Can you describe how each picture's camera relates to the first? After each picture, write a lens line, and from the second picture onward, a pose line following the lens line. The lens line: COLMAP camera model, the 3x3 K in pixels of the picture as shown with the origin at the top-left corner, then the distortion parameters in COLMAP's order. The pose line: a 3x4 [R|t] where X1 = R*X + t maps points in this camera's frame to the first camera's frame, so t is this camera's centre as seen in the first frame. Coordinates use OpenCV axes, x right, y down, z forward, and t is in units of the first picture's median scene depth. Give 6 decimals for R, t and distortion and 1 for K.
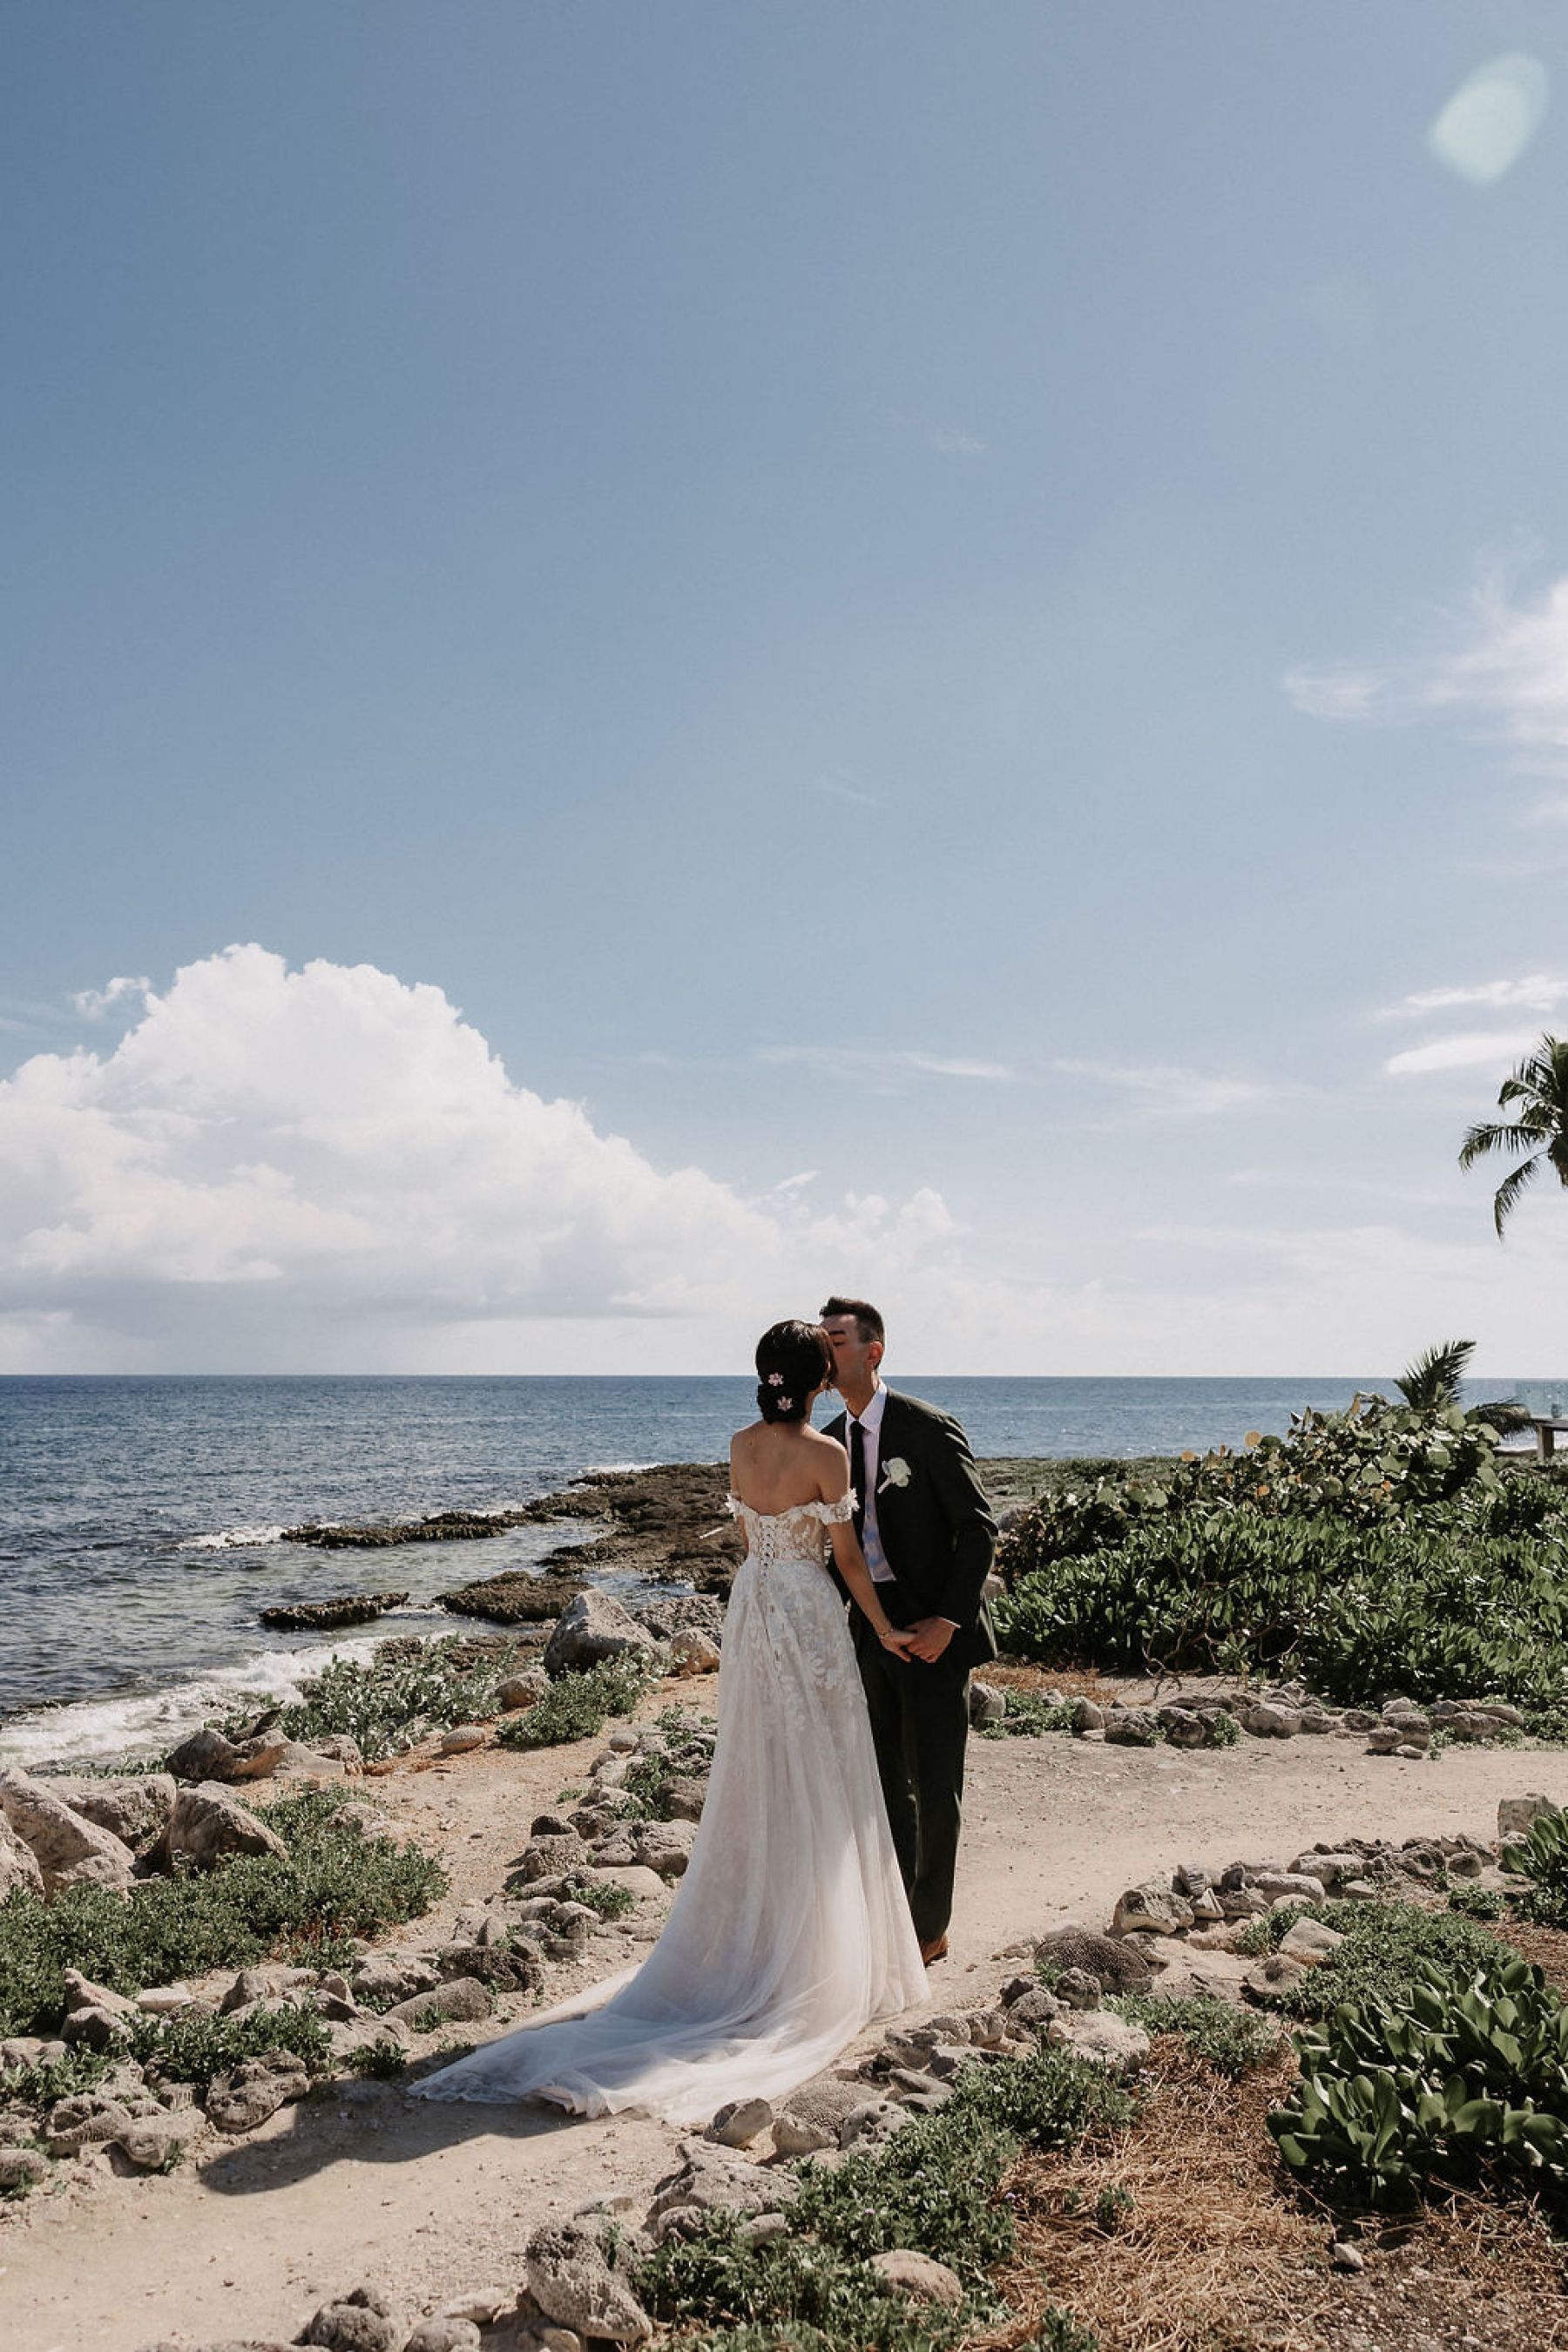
lens RADIAL K [[1951.6, 0, 725.7], [0, 1951.6, 1166.6], [0, 0, 1]] dist [-0.007370, 0.011191]
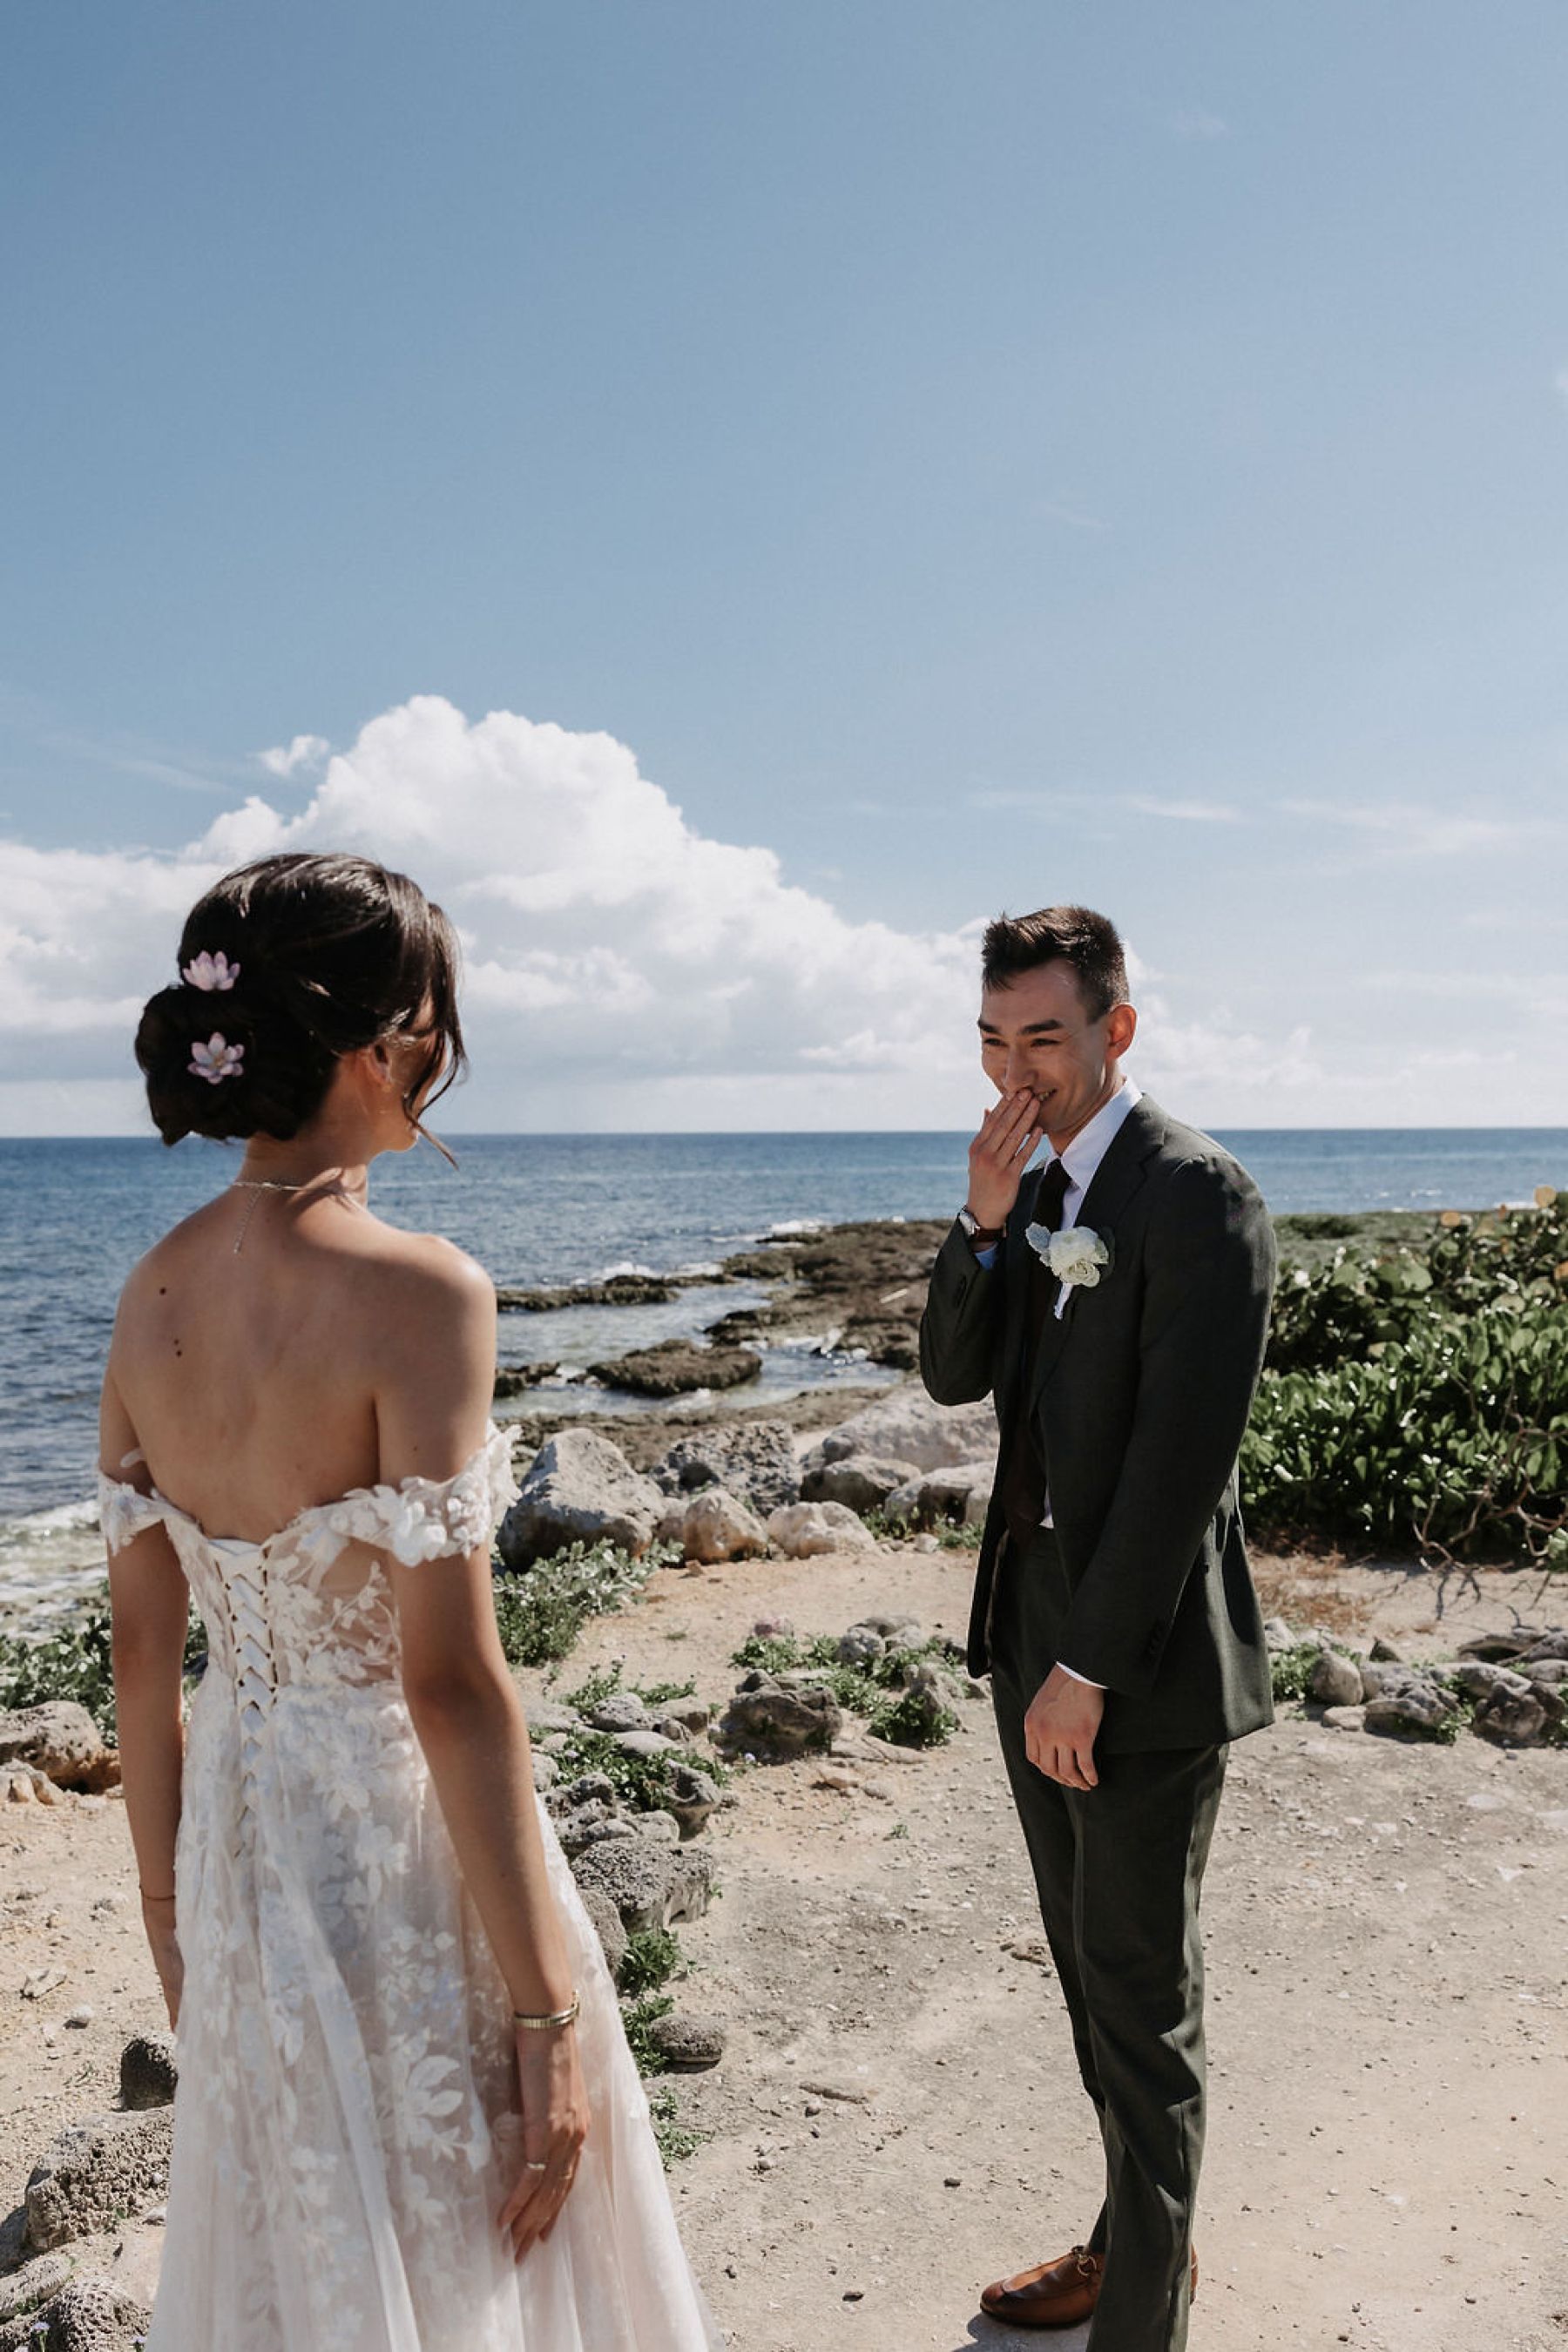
lens RADIAL K [[1951.6, 0, 725.7], [0, 1951.6, 1166.6], [0, 0, 1]] dist [-0.007370, 0.011191]
pose [[0.994162, -0.009214, -0.107499, 0.061956], [0.022487, 0.992163, 0.122914, 0.048612], [0.105524, -0.124614, 0.986578, 0.381037]]
